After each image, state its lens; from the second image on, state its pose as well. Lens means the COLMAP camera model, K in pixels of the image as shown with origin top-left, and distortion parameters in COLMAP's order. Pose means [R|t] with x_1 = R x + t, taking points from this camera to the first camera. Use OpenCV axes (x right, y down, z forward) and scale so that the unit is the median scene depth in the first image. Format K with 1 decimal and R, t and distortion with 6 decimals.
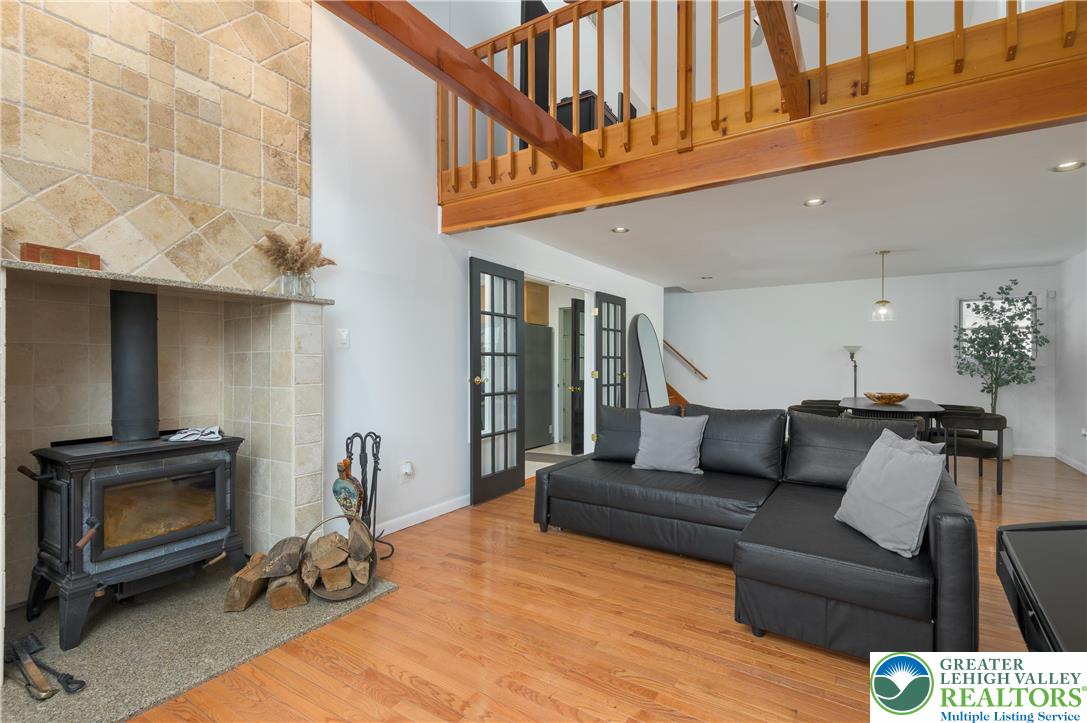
lens RADIAL K [[499.6, 0, 551.6], [0, 499.6, 362.5], [0, 0, 1]] dist [0.014132, -0.000910]
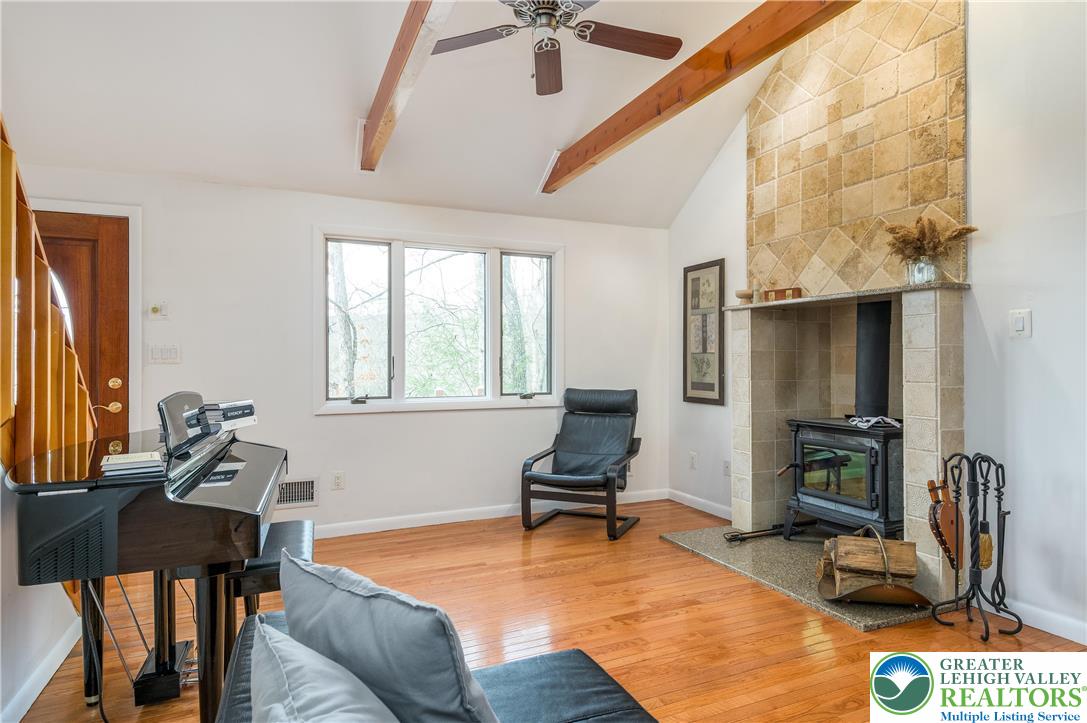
lens RADIAL K [[596.4, 0, 545.7], [0, 596.4, 365.8], [0, 0, 1]] dist [0.005222, -0.010676]
pose [[-0.547760, 0.008542, -0.836592, 0.836501], [0.005551, 0.999963, 0.006576, 0.002492], [0.836617, -0.001042, -0.547788, 1.141064]]
